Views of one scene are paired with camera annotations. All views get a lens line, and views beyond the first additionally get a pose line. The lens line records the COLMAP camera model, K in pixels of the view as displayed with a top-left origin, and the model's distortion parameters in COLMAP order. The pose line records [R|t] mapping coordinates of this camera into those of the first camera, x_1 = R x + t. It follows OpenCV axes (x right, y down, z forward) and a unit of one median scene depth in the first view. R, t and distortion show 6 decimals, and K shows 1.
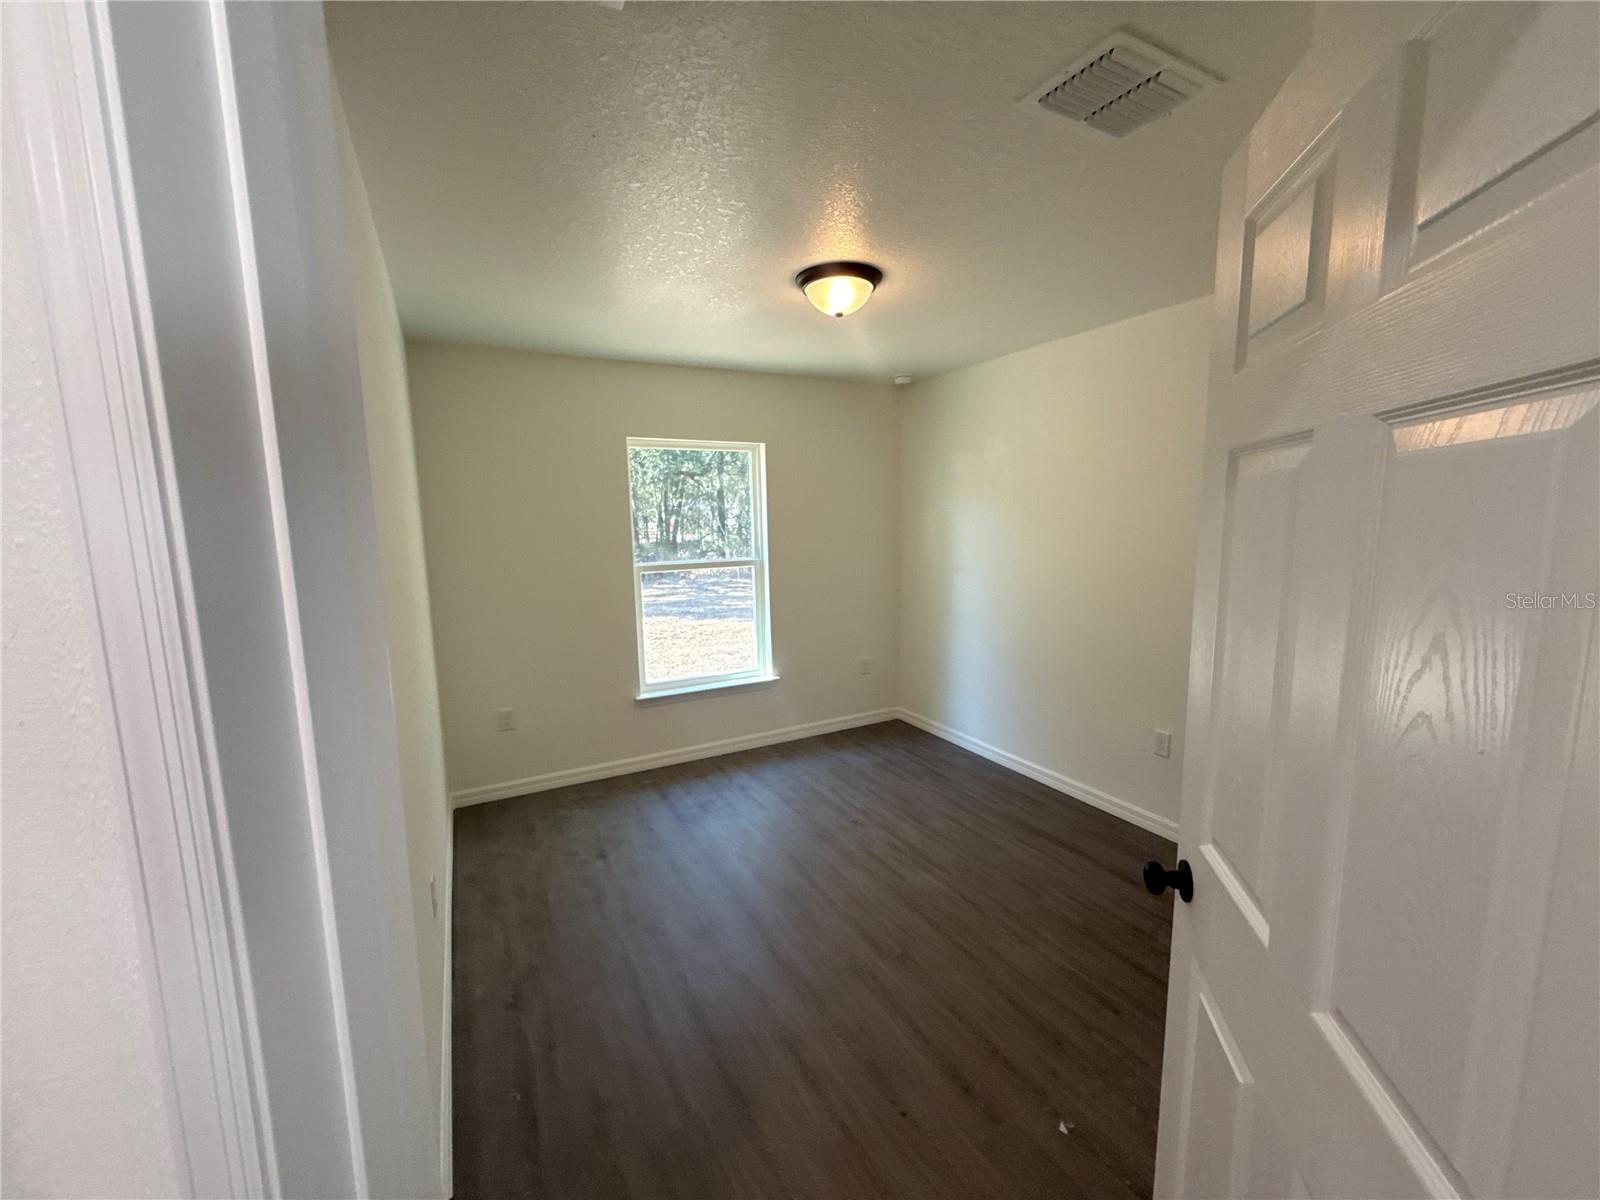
lens RADIAL K [[642.4, 0, 800.0], [0, 642.4, 600.0], [0, 0, 1]] dist [0.000563, 0.000004]
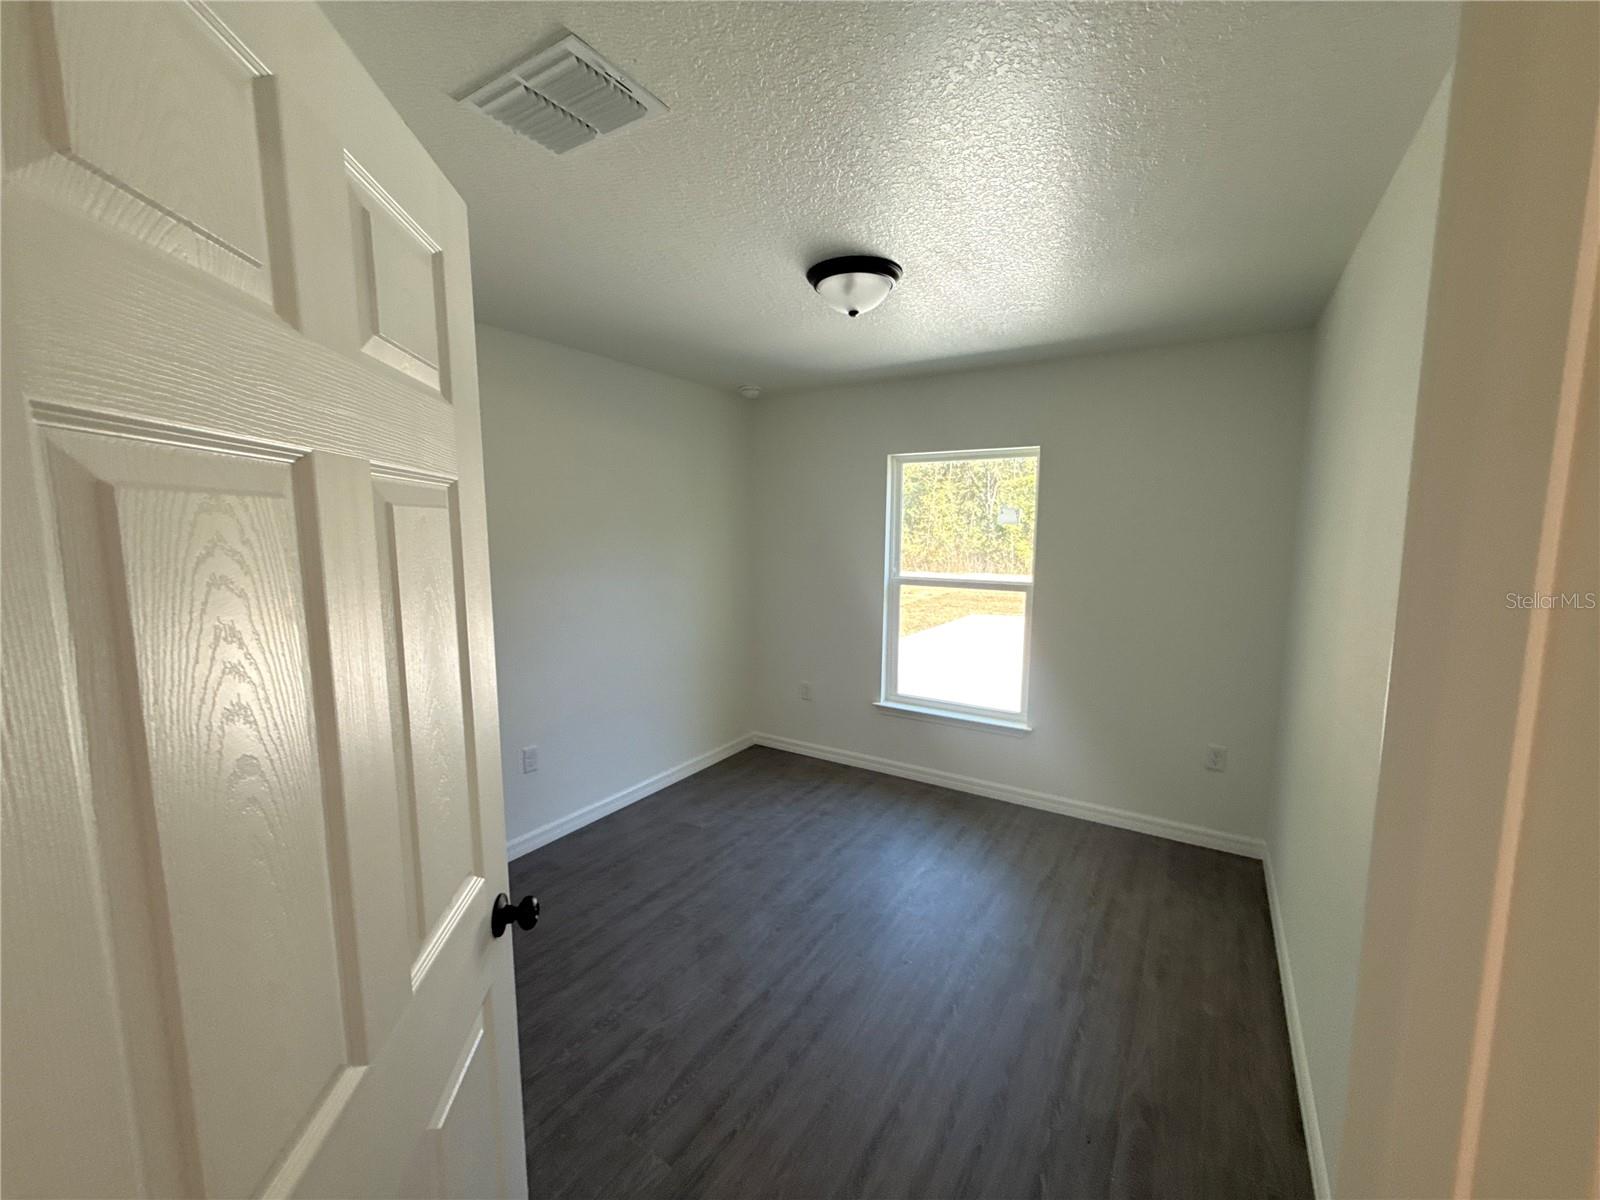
lens RADIAL K [[642.4, 0, 800.0], [0, 642.4, 600.0], [0, 0, 1]] dist [0.000563, 0.000004]
pose [[0.484284, 0.104438, -0.868655, 0.665611], [-0.130359, 0.990381, 0.046397, -0.054384], [0.865145, 0.090768, 0.493240, 0.403541]]
